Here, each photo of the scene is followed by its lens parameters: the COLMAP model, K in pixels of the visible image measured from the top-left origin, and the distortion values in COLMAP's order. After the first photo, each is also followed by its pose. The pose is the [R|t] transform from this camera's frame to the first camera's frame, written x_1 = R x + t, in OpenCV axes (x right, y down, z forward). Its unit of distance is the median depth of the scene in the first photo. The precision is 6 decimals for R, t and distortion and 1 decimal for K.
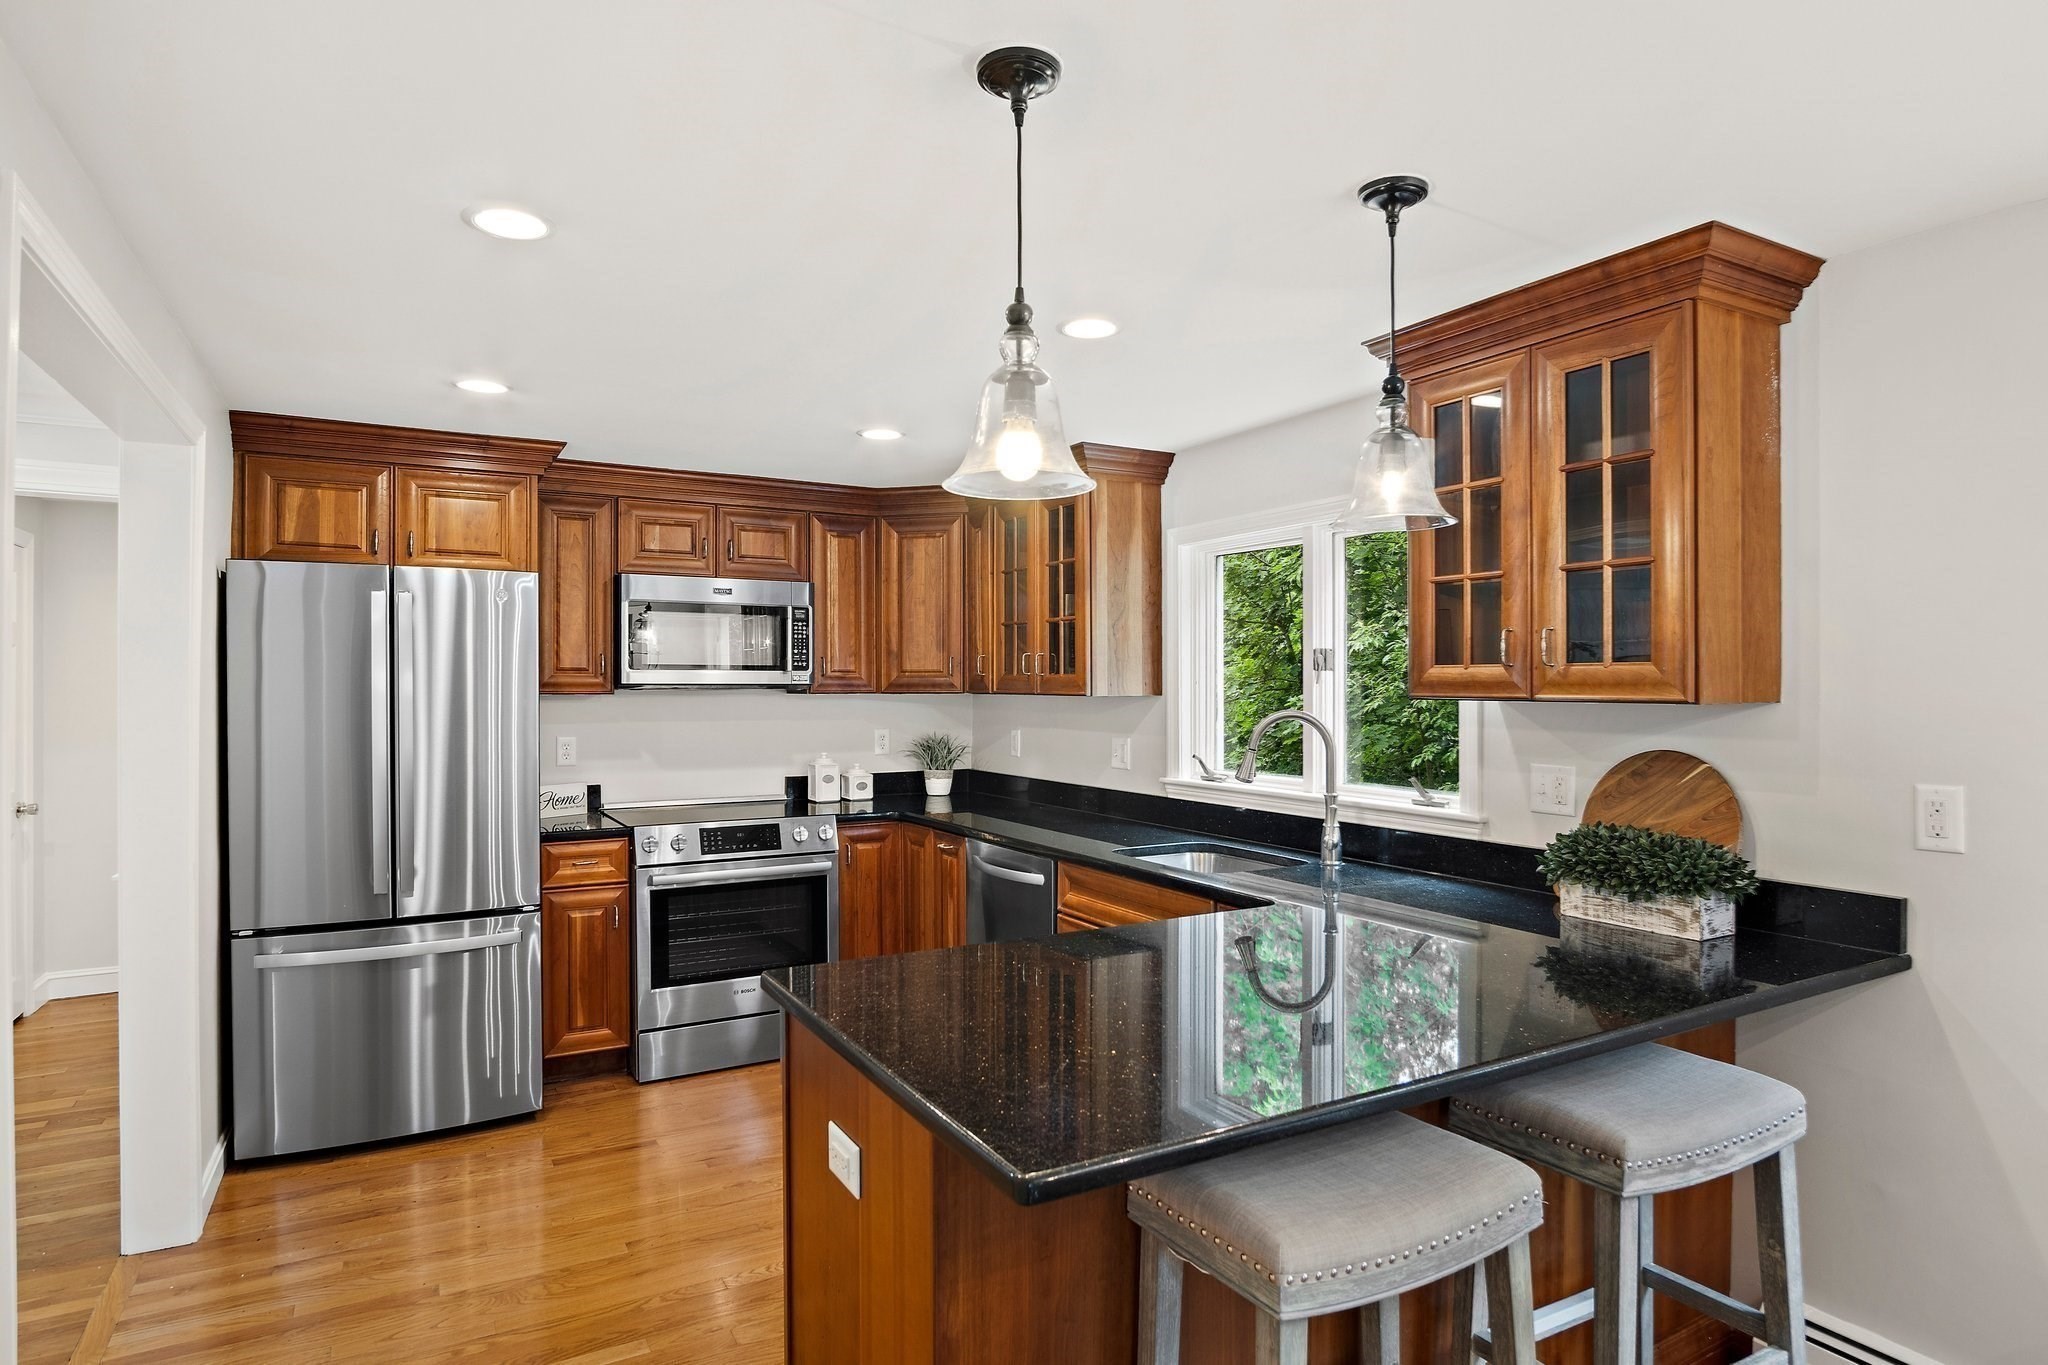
lens RADIAL K [[1133.2, 0, 1024.0], [0, 1133.2, 682.5], [0, 0, 1]] dist [-0.030485, 0.012865]
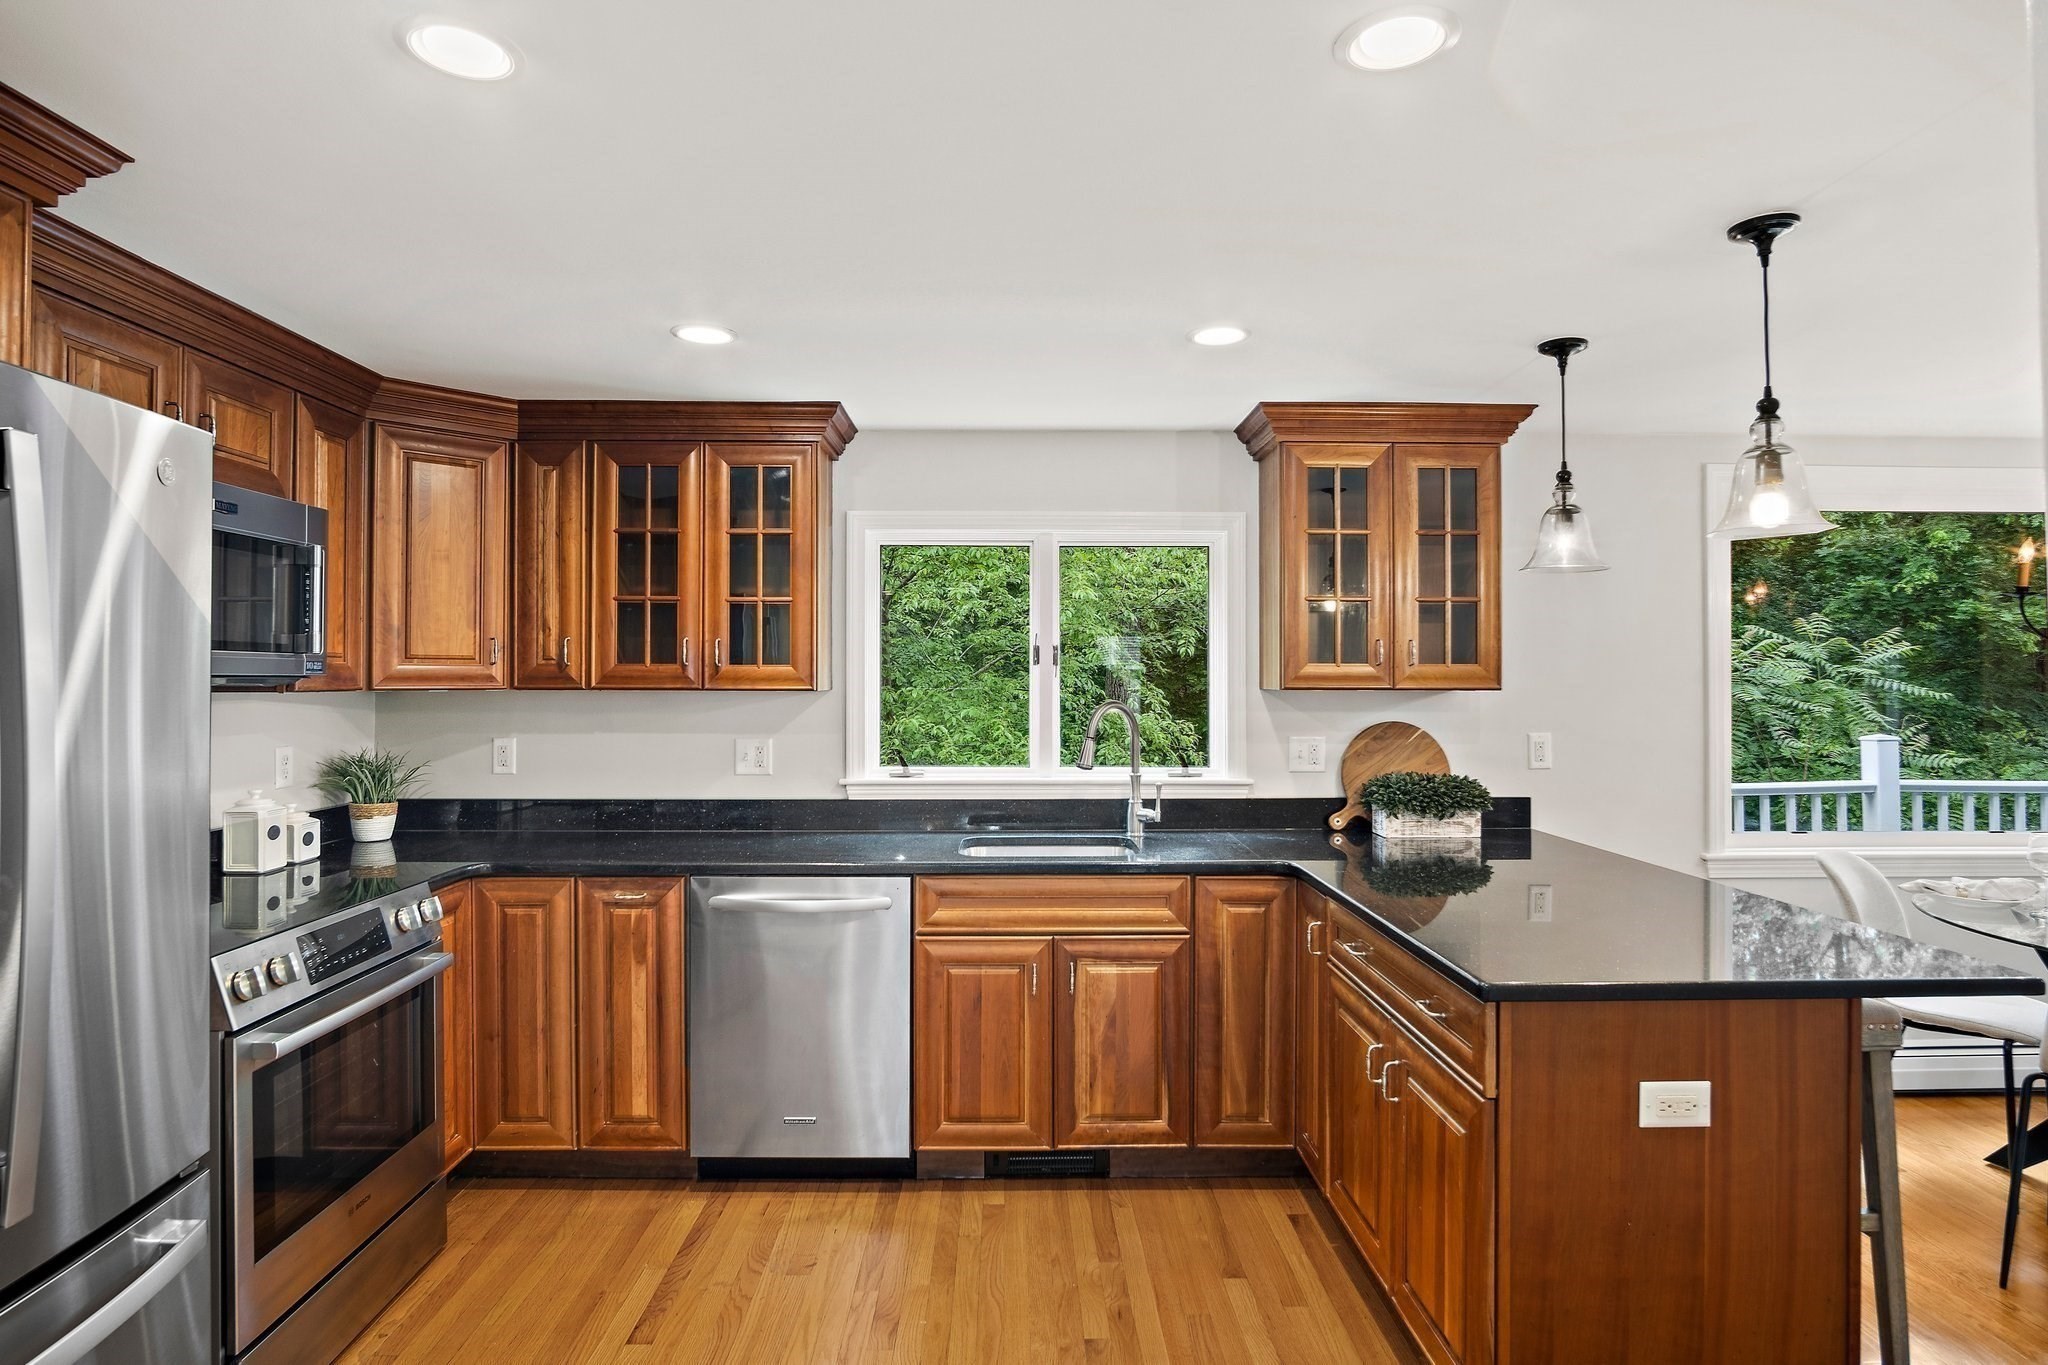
lens RADIAL K [[1111.9, 0, 1017.5], [0, 1111.9, 666.6], [0, 0, 1]] dist [-0.023693, 0.006937]
pose [[0.477048, 0.009702, 0.878824, -0.672310], [-0.003143, 0.999952, -0.009333, 0.000685], [-0.878872, 0.001690, 0.477055, 0.492256]]
